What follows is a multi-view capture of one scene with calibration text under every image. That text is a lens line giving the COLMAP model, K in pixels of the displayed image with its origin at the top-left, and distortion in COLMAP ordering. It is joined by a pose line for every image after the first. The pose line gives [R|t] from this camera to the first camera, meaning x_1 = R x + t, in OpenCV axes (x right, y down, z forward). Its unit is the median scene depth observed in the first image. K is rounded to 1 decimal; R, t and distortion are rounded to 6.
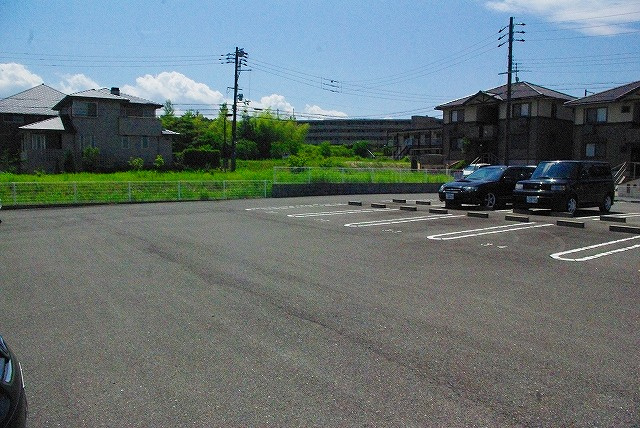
lens RADIAL K [[497.6, 0, 310.9], [0, 497.6, 205.5], [0, 0, 1]] dist [-0.104243, 0.054233]
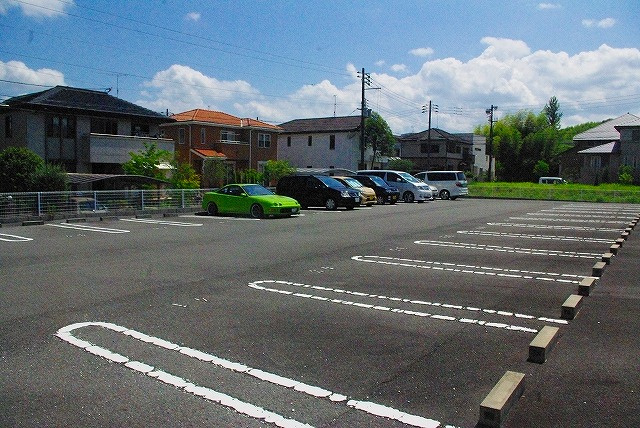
lens RADIAL K [[497.6, 0, 315.5], [0, 497.6, 213.6], [0, 0, 1]] dist [-0.104243, 0.054233]
pose [[0.325748, 0.071108, -0.942779, 0.437184], [-0.083257, 0.995451, 0.046314, 0.014383], [0.941784, 0.063407, 0.330186, -0.165821]]
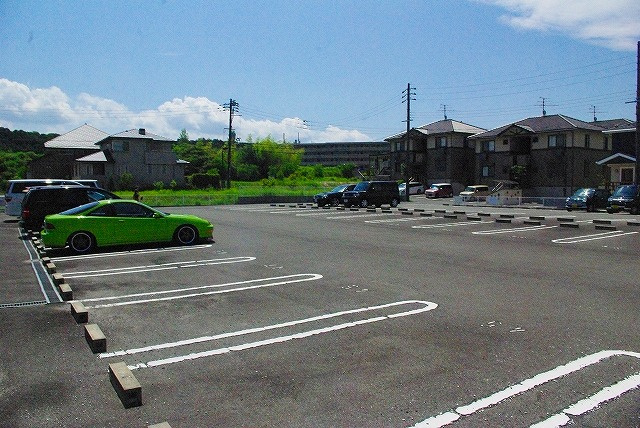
lens RADIAL K [[497.6, 0, 316.1], [0, 497.6, 203.4], [0, 0, 1]] dist [-0.104243, 0.054233]
pose [[0.999705, -0.007884, -0.022962, 0.115533], [0.006922, 0.999107, -0.041679, 0.027050], [0.023270, 0.041508, 0.998867, -0.354091]]
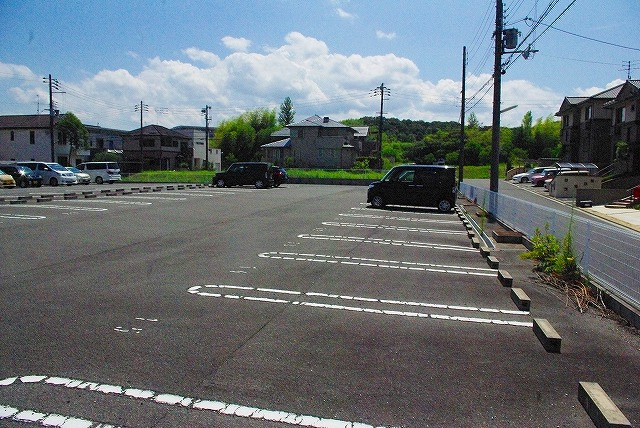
lens RADIAL K [[497.6, 0, 329.4], [0, 497.6, 208.8], [0, 0, 1]] dist [-0.104243, 0.054233]
pose [[0.687603, 0.056320, -0.723899, 0.786613], [-0.060219, 0.997976, 0.020444, 0.013168], [0.723585, 0.029535, 0.689603, -0.064668]]
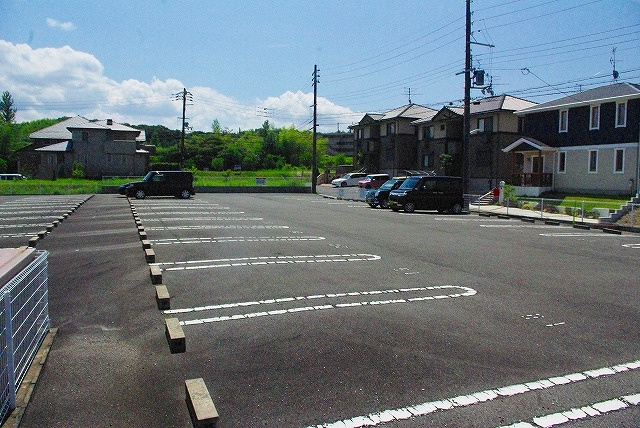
lens RADIAL K [[497.6, 0, 319.8], [0, 497.6, 214.1], [0, 0, 1]] dist [-0.104243, 0.054233]
pose [[0.975612, 0.016349, -0.218894, 0.525165], [-0.016739, 0.999860, 0.000073, 0.021852], [0.218865, 0.003593, 0.975749, -0.249847]]
